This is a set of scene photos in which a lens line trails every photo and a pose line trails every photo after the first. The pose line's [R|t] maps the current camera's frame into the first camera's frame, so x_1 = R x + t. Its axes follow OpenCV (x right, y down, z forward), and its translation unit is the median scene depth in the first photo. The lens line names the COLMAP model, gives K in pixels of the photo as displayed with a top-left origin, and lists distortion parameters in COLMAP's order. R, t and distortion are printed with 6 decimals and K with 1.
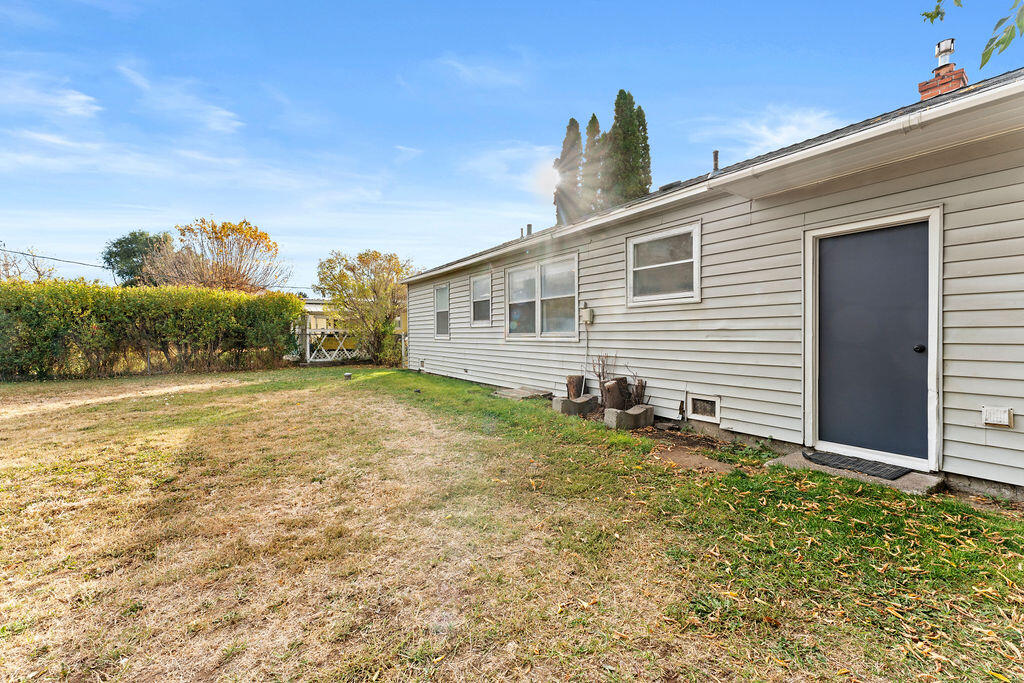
lens RADIAL K [[405.7, 0, 514.8], [0, 405.7, 338.1], [0, 0, 1]] dist [0.000354, 0.000485]
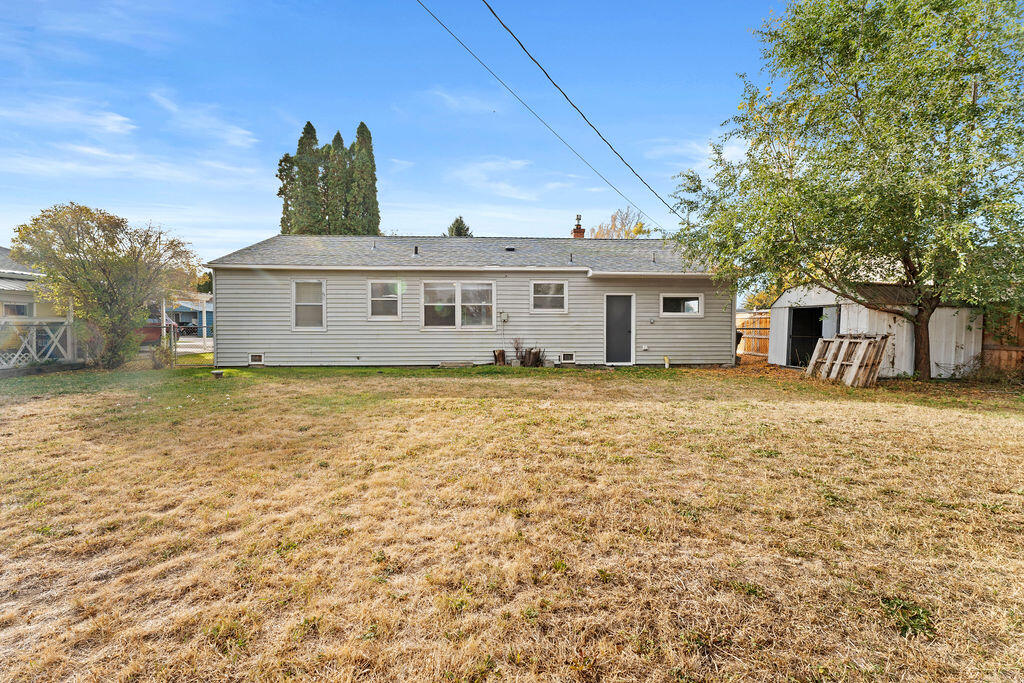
lens RADIAL K [[411.9, 0, 510.2], [0, 411.9, 331.8], [0, 0, 1]] dist [-0.000377, 0.000226]
pose [[0.514634, -0.007416, 0.857378, -1.513489], [0.006178, 0.999969, 0.004941, 0.003339], [-0.857388, 0.002754, 0.514664, 0.022935]]
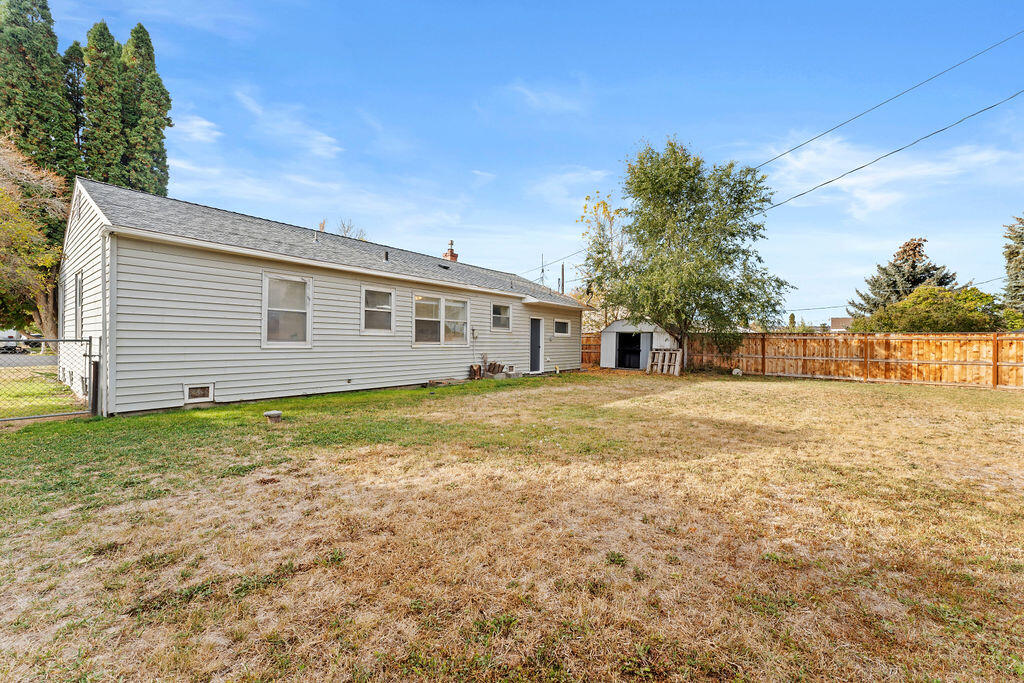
lens RADIAL K [[405.7, 0, 514.8], [0, 405.7, 338.1], [0, 0, 1]] dist [0.000354, 0.000485]
pose [[-0.309736, 0.009968, 0.950770, -1.872237], [0.000433, 0.999946, -0.010343, -0.013895], [-0.950822, -0.002791, -0.309724, 1.538765]]
